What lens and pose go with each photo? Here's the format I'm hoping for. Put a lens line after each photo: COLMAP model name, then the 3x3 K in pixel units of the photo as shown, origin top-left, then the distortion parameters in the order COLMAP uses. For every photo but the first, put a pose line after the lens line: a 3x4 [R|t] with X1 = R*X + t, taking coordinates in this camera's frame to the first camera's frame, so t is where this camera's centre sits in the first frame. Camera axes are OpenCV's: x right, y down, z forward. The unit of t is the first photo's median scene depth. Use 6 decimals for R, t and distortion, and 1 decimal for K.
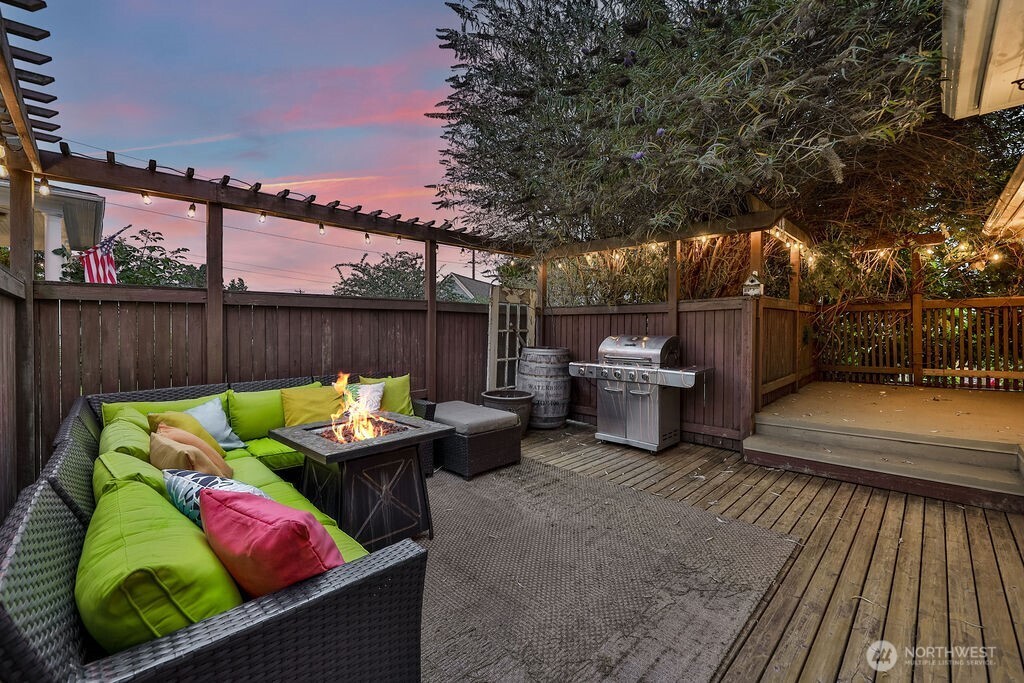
lens RADIAL K [[423.2, 0, 512.0], [0, 423.2, 341.5], [0, 0, 1]] dist [0.000607, -0.000005]
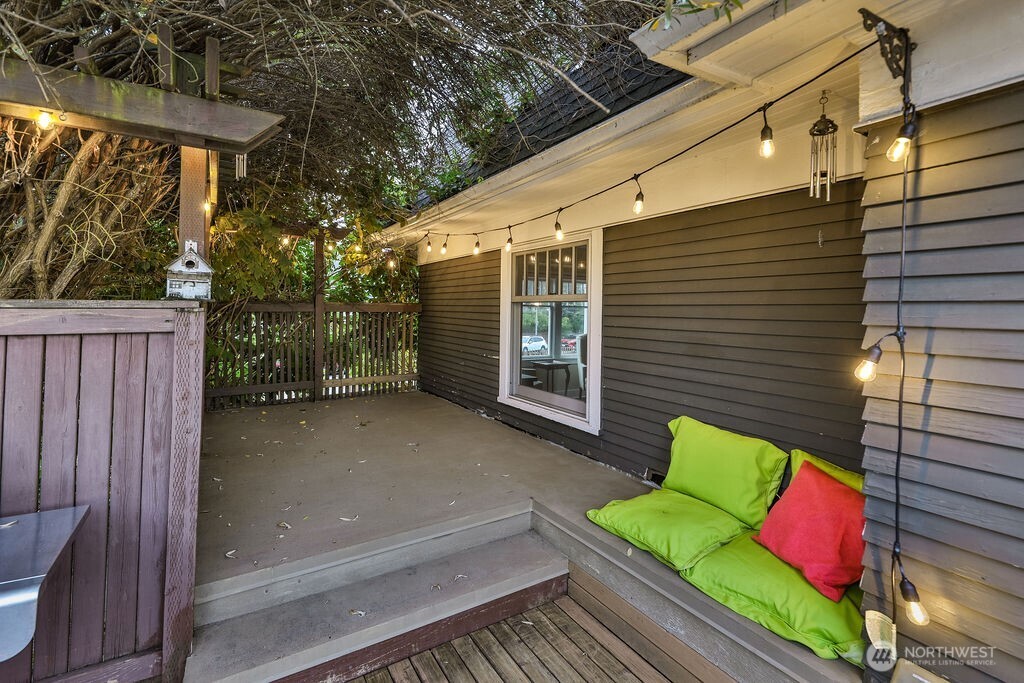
lens RADIAL K [[469.3, 0, 509.8], [0, 469.3, 306.4], [0, 0, 1]] dist [0.022840, 0.000114]
pose [[0.251846, 0.022859, 0.967497, 0.187179], [0.016481, 0.999475, -0.027905, -0.080583], [-0.967627, 0.022973, 0.251337, 0.561548]]
